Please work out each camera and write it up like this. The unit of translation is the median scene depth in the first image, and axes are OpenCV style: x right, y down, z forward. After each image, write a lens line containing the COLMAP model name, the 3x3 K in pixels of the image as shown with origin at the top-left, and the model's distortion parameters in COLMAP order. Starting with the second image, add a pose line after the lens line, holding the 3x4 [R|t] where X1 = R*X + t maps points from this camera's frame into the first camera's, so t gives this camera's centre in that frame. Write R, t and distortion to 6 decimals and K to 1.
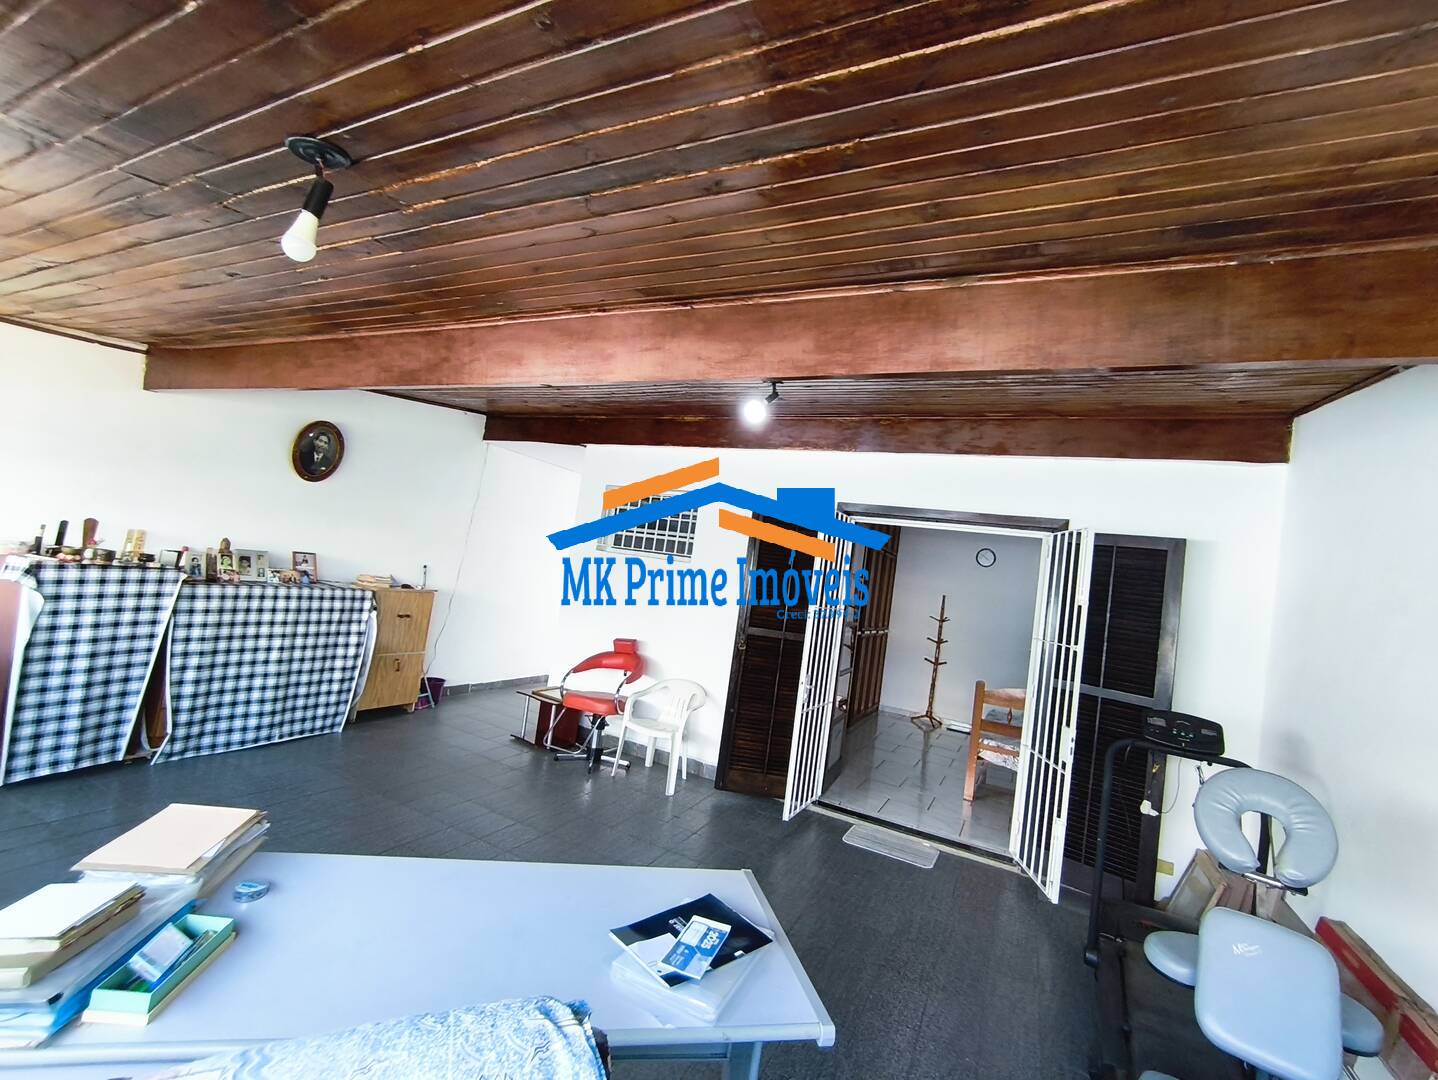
lens RADIAL K [[622.3, 0, 718.8], [0, 622.3, 528.7], [0, 0, 1]] dist [-0.005200, 0.001836]
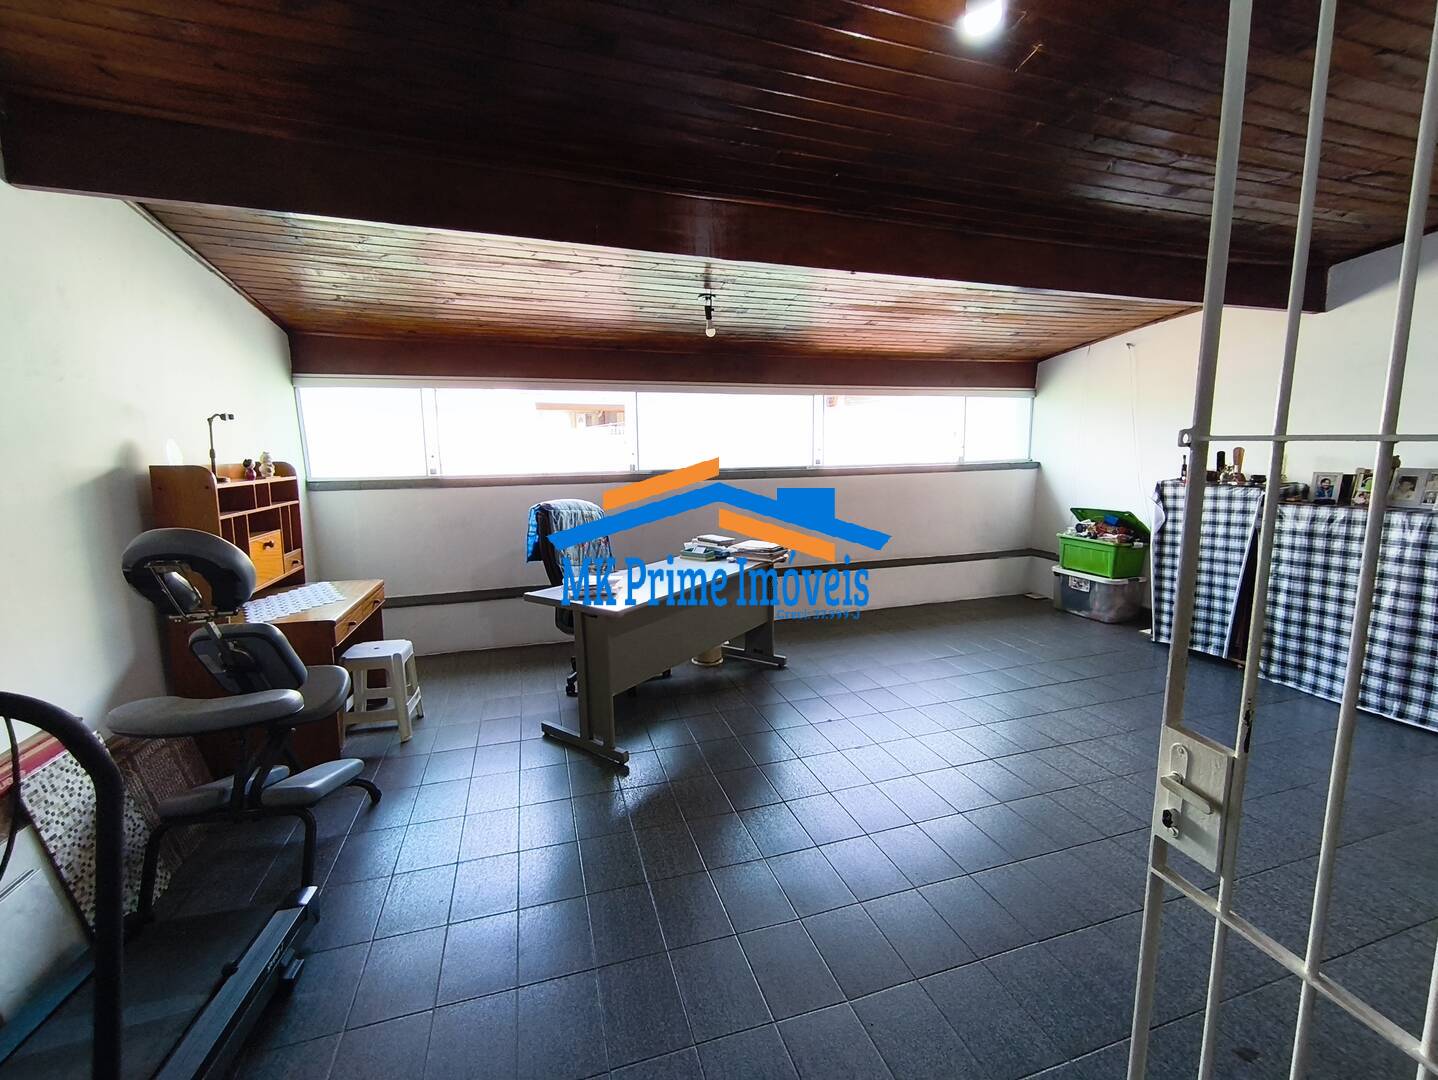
lens RADIAL K [[622.3, 0, 718.8], [0, 622.3, 528.7], [0, 0, 1]] dist [-0.005200, 0.001836]
pose [[-0.727189, -0.032154, -0.685684, 0.383730], [-0.036690, 0.999295, -0.007949, 0.143869], [0.685456, 0.019377, -0.727856, 0.942051]]
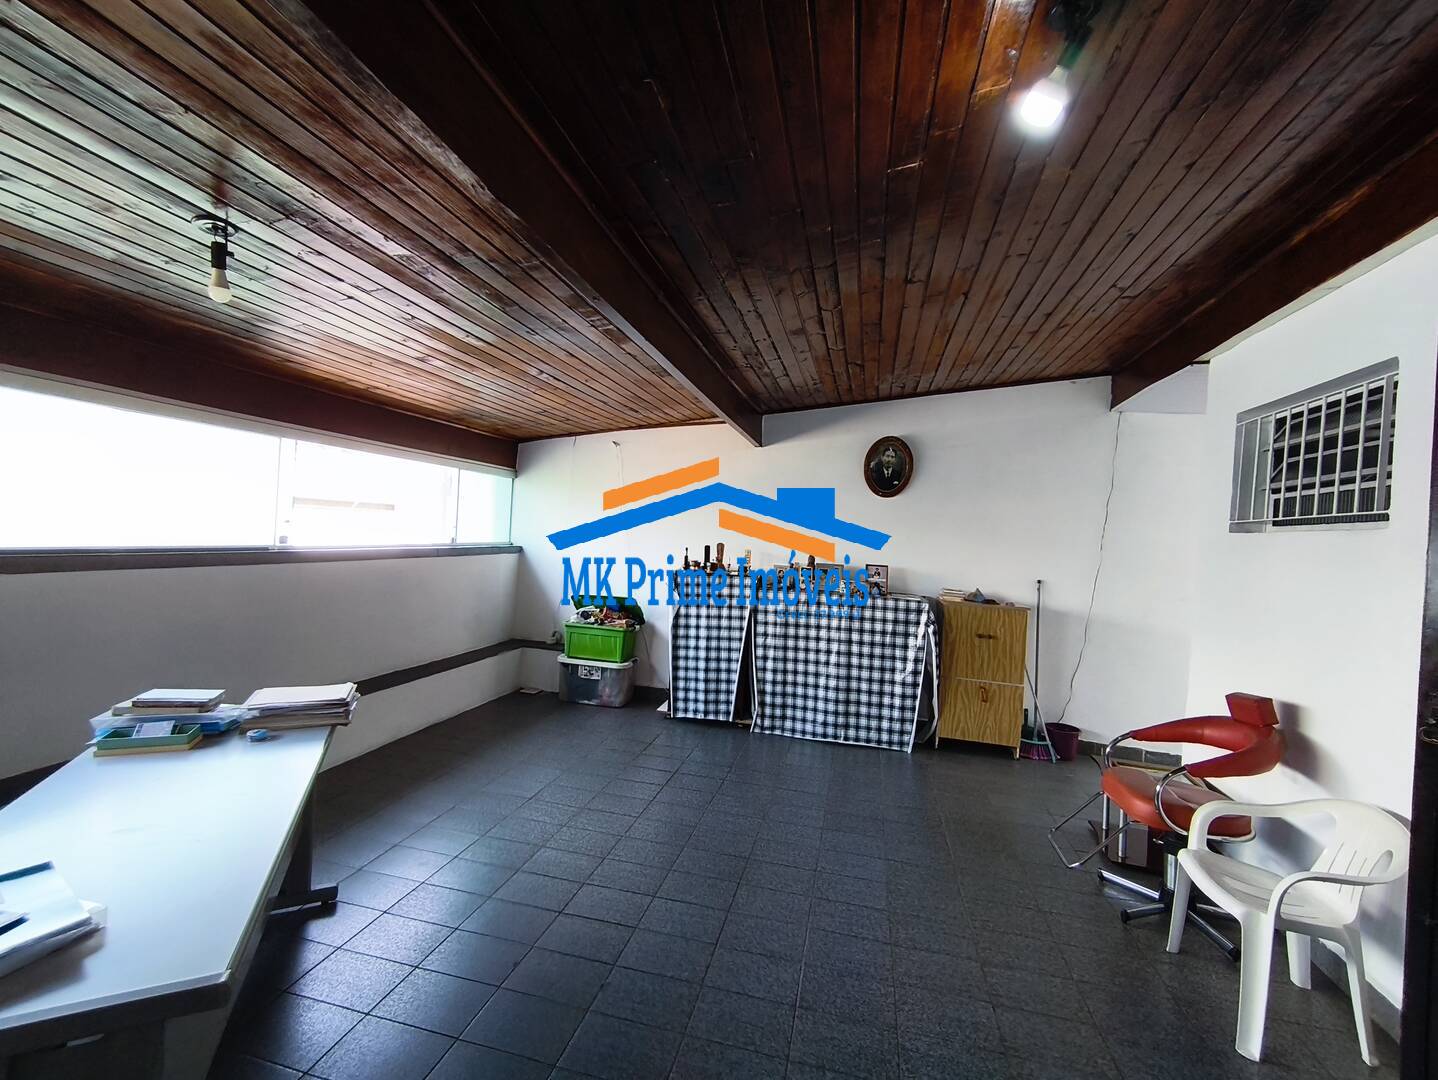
lens RADIAL K [[622.3, 0, 718.8], [0, 622.3, 528.7], [0, 0, 1]] dist [-0.005200, 0.001836]
pose [[0.223906, -0.126408, -0.966378, 0.294729], [0.039180, 0.991919, -0.120671, 0.098135], [0.973823, -0.010844, 0.227049, 0.536978]]
